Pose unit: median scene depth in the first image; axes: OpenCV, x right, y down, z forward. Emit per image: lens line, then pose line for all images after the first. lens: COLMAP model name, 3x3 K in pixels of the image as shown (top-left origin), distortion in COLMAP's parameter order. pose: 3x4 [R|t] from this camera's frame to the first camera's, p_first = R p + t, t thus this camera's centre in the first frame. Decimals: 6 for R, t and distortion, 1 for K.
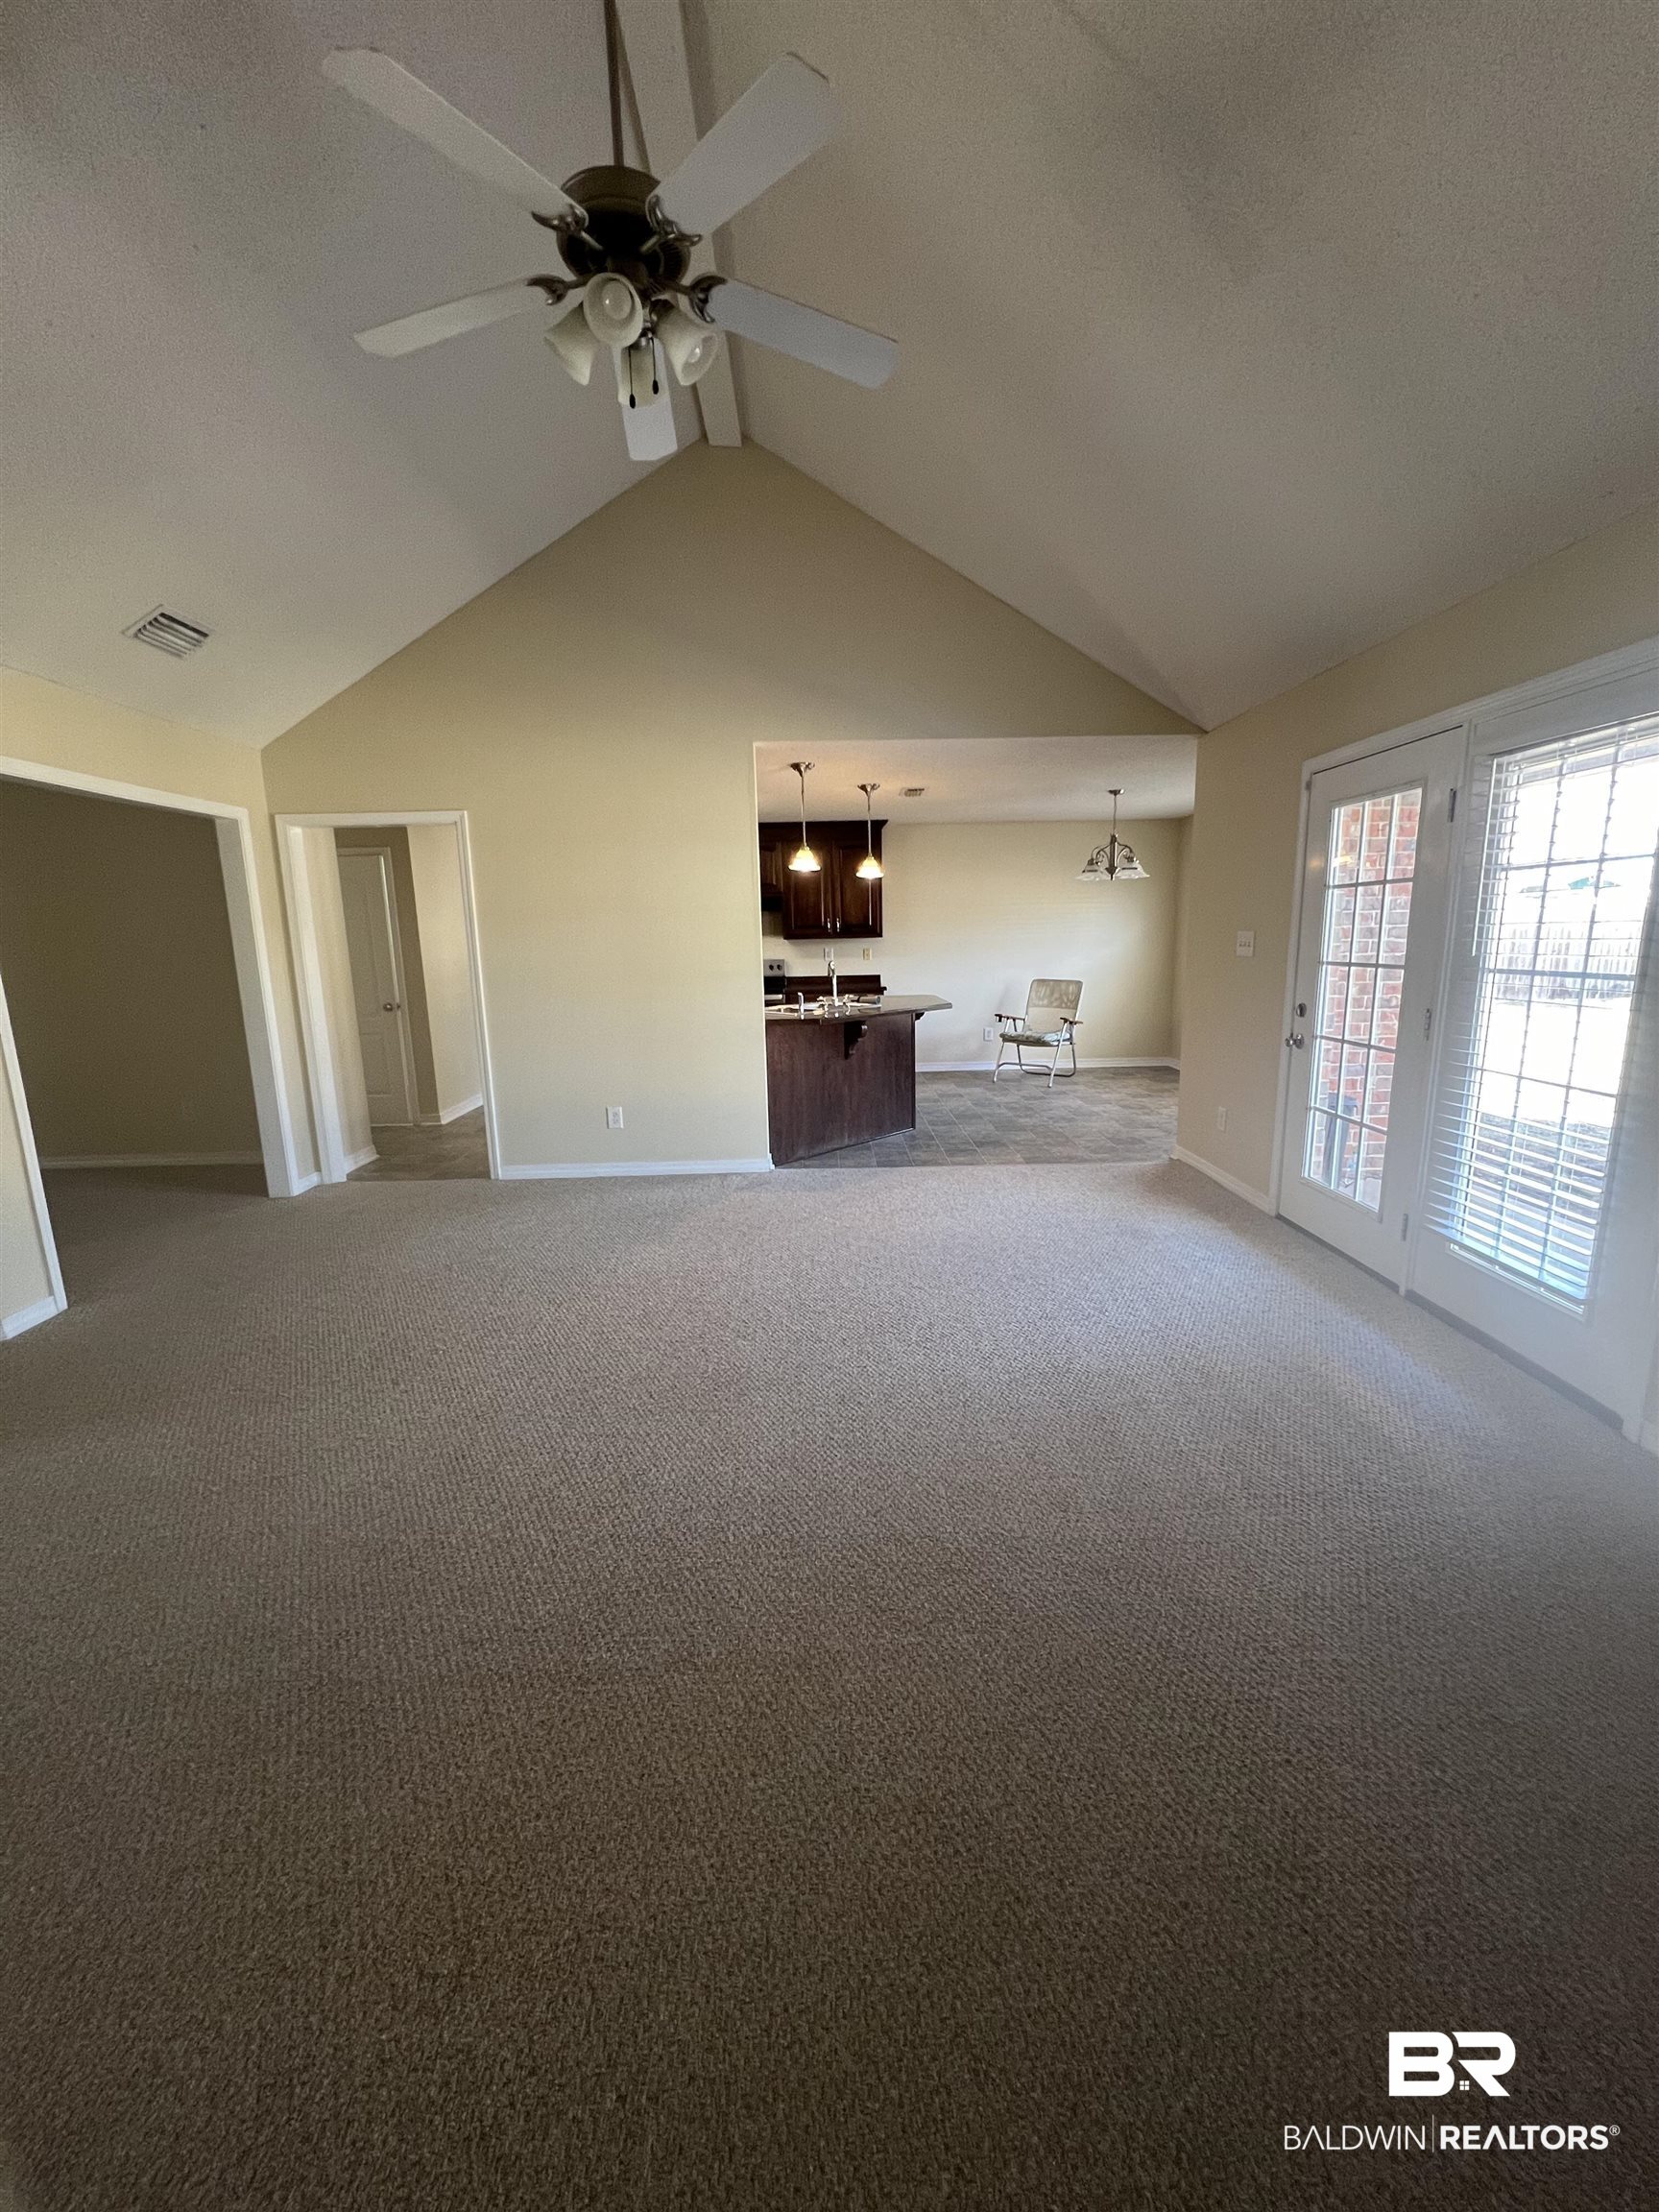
lens RADIAL K [[882.1, 0, 834.3], [0, 882.1, 1104.9], [0, 0, 1]] dist [-0.002110, -0.000046]
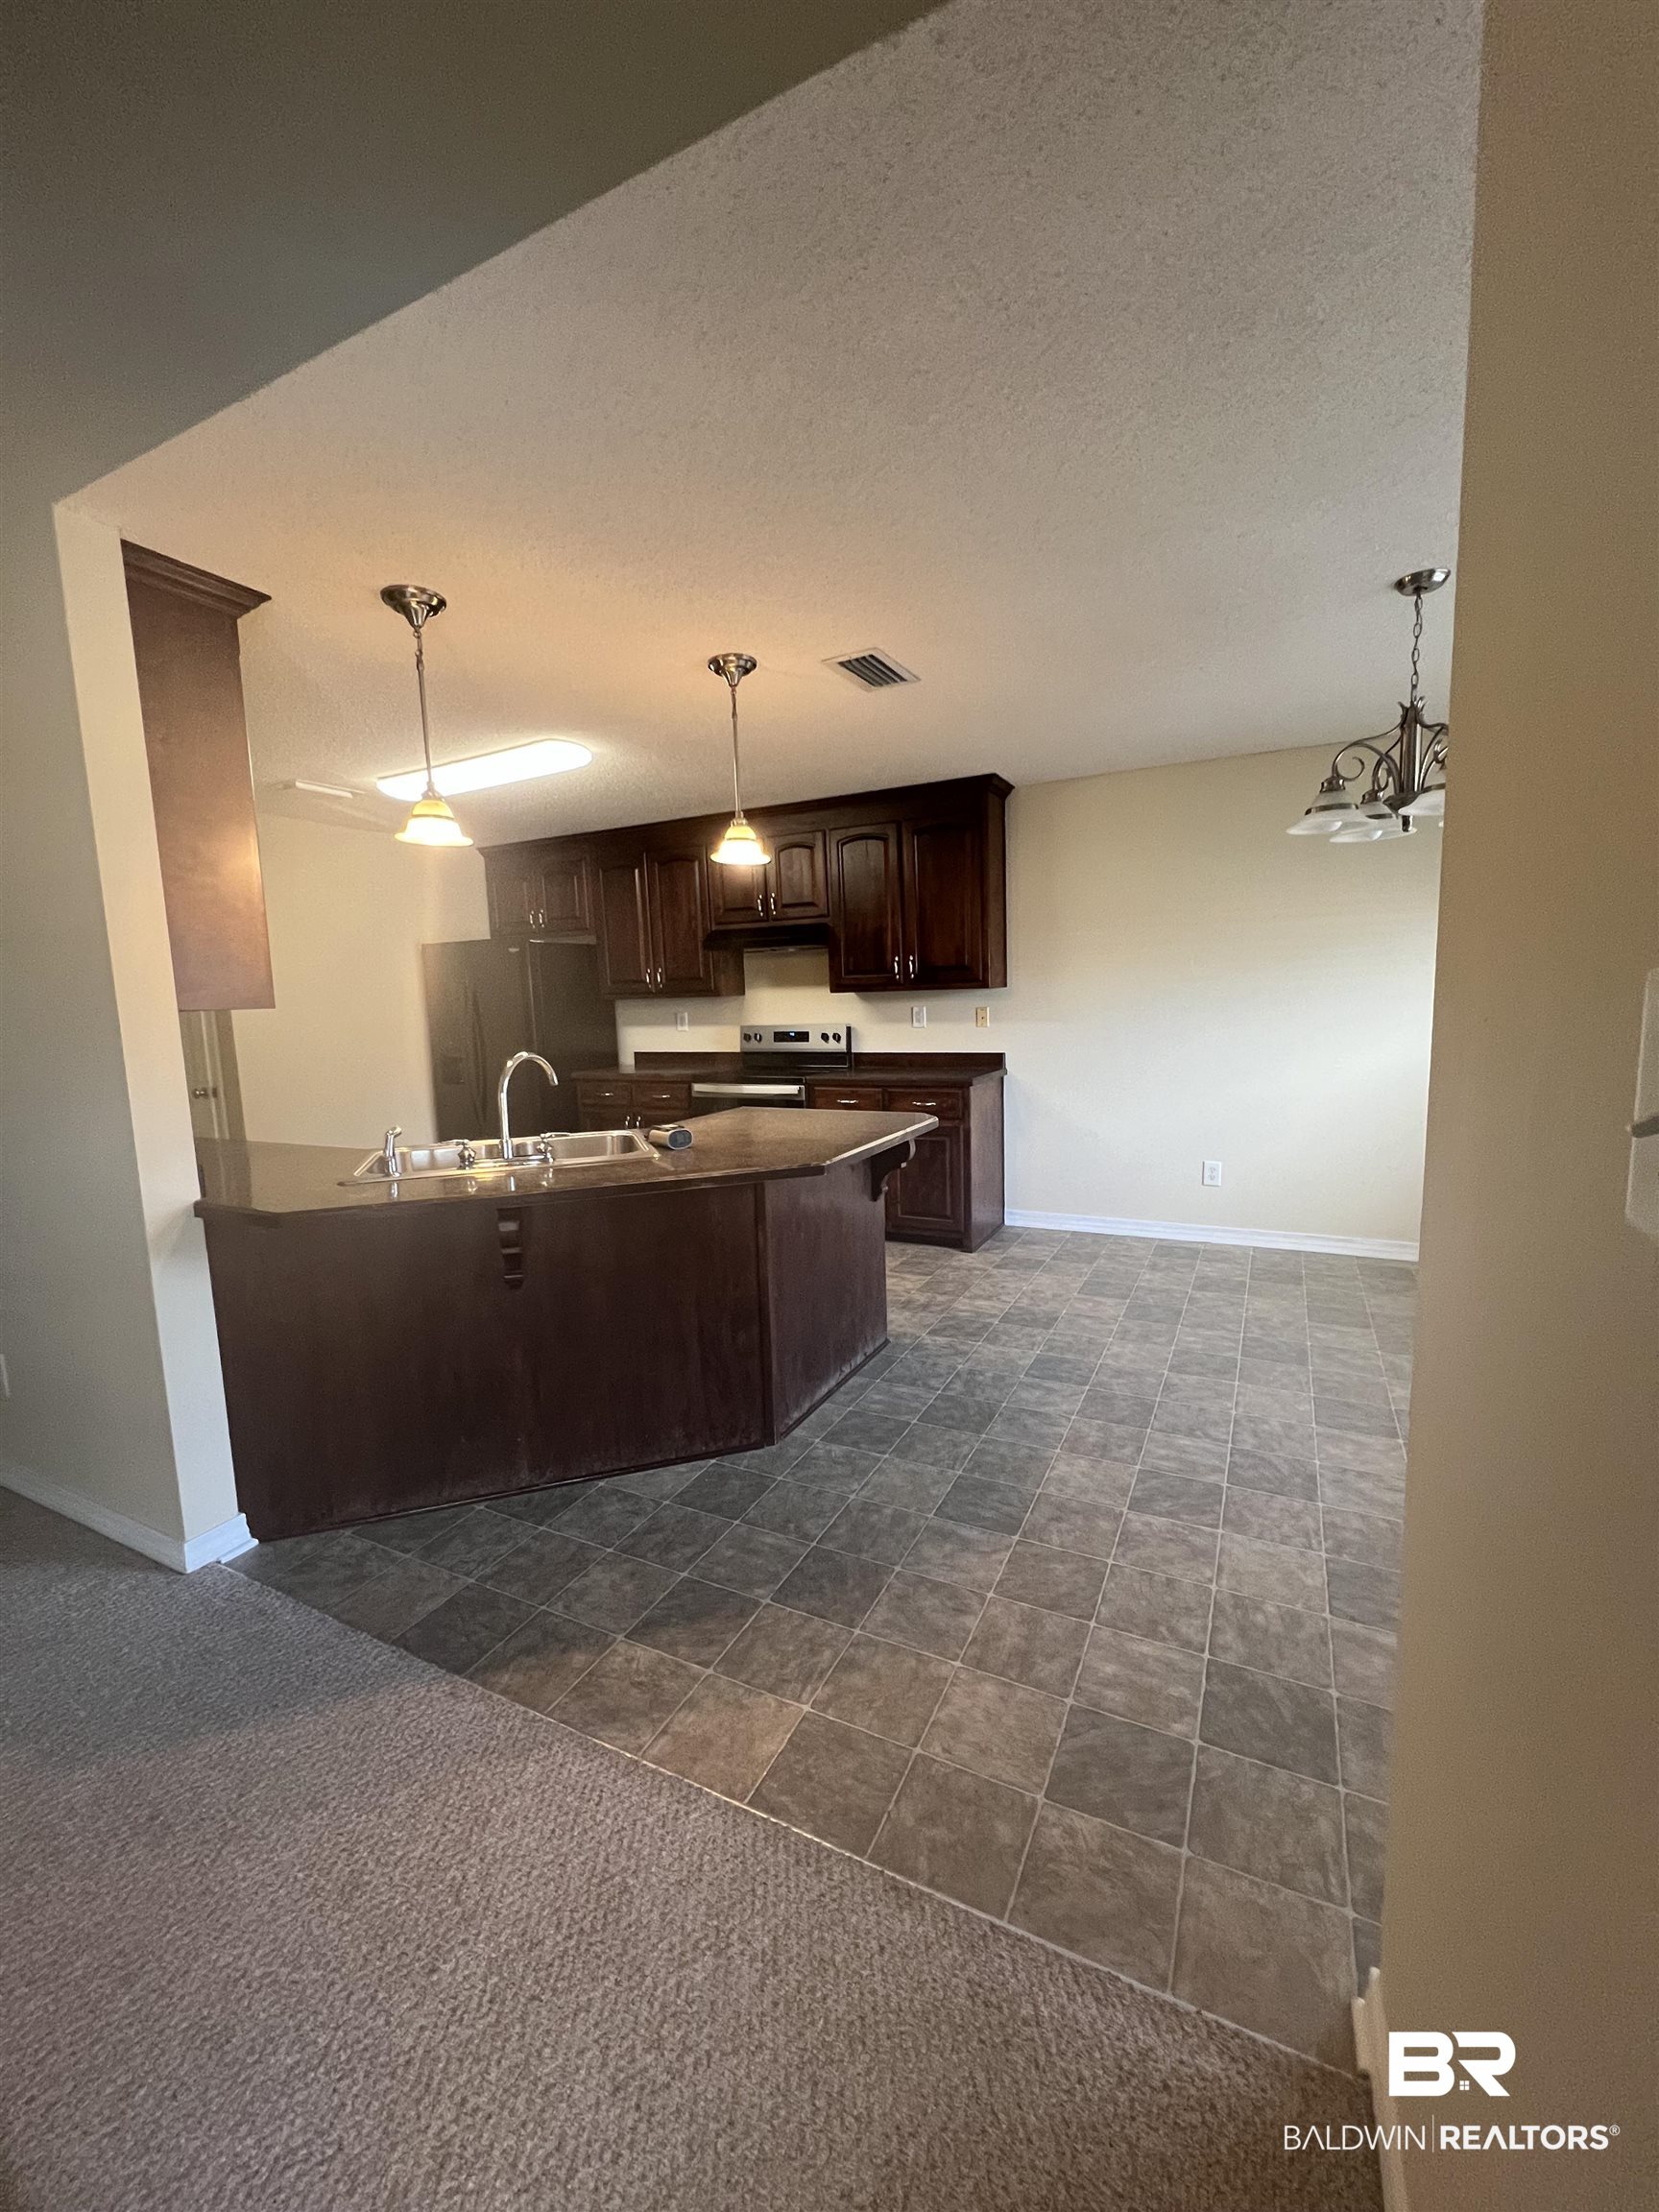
lens RADIAL K [[882.1, 0, 834.3], [0, 882.1, 1104.9], [0, 0, 1]] dist [-0.002110, -0.000046]
pose [[0.886637, 0.050896, -0.459656, 0.425993], [-0.073926, 0.996743, -0.032231, -0.172957], [0.456518, 0.062558, 0.887512, 0.885867]]
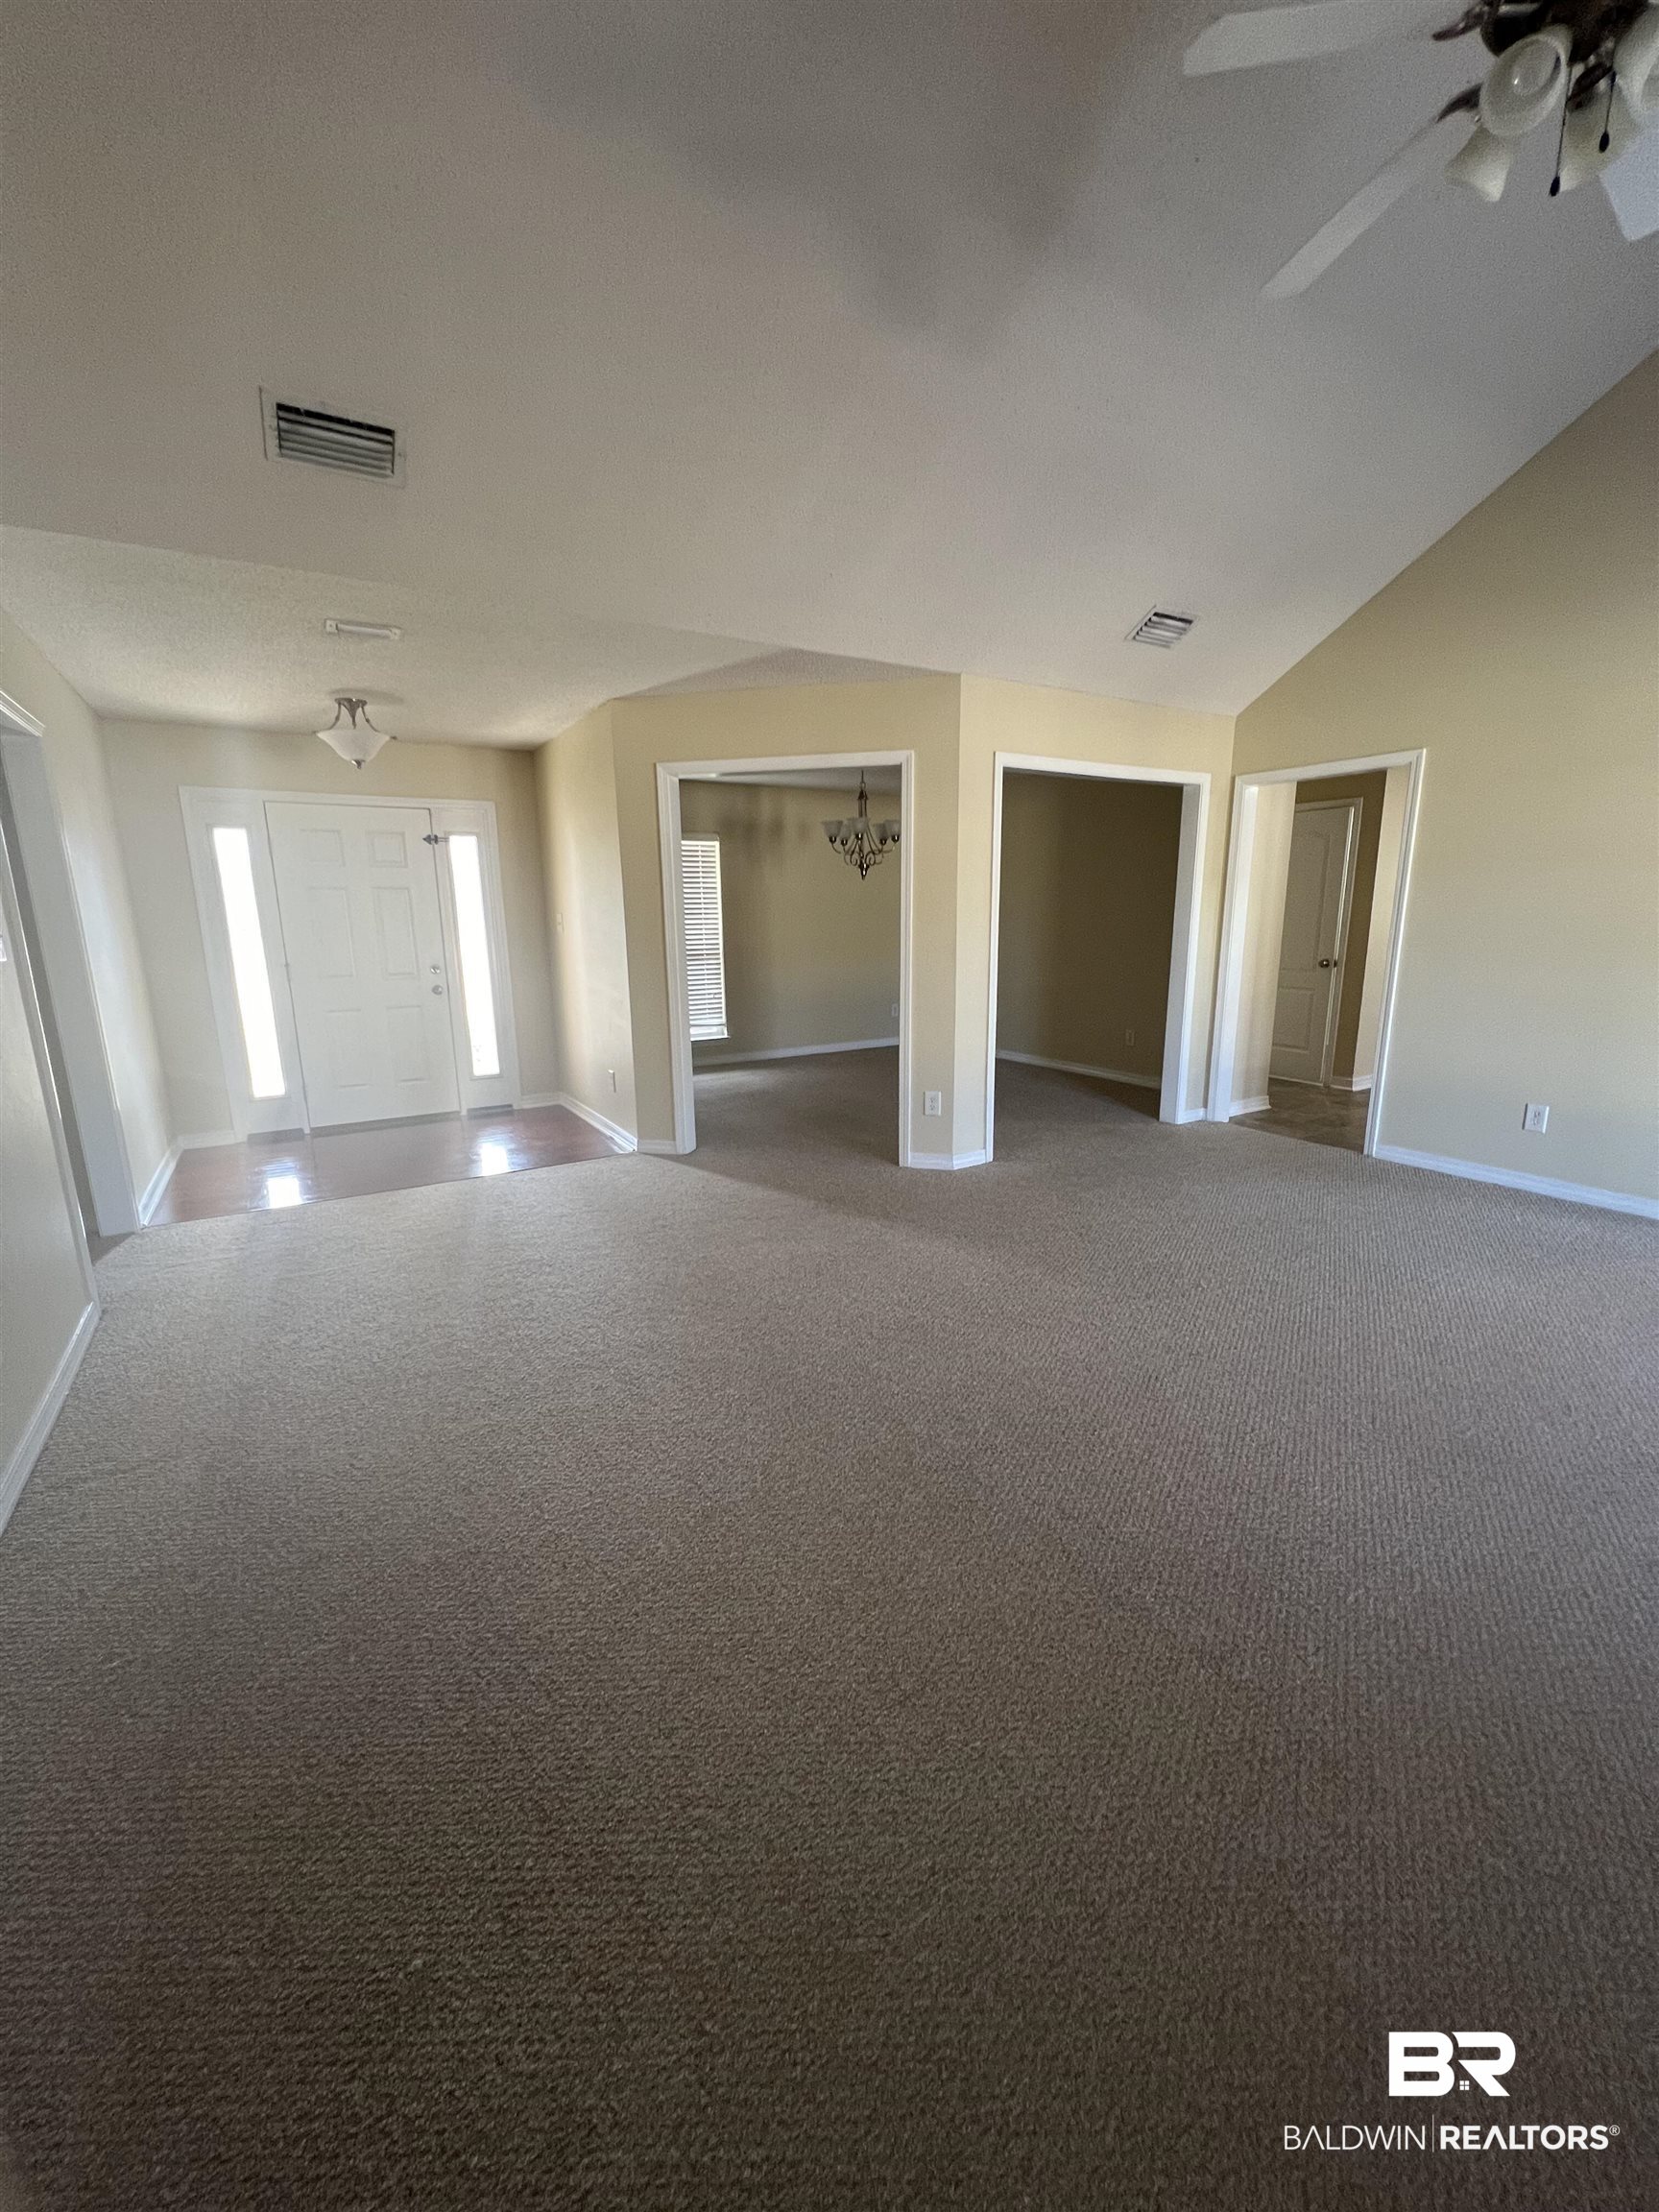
lens RADIAL K [[871.5, 0, 829.5], [0, 871.5, 1106.0], [0, 0, 1]] dist [-0.003255, -0.000131]
pose [[0.504718, 0.204712, -0.838661, 0.095175], [-0.161836, 0.976691, 0.141010, -0.004097], [0.847979, 0.064555, 0.526084, 0.041413]]
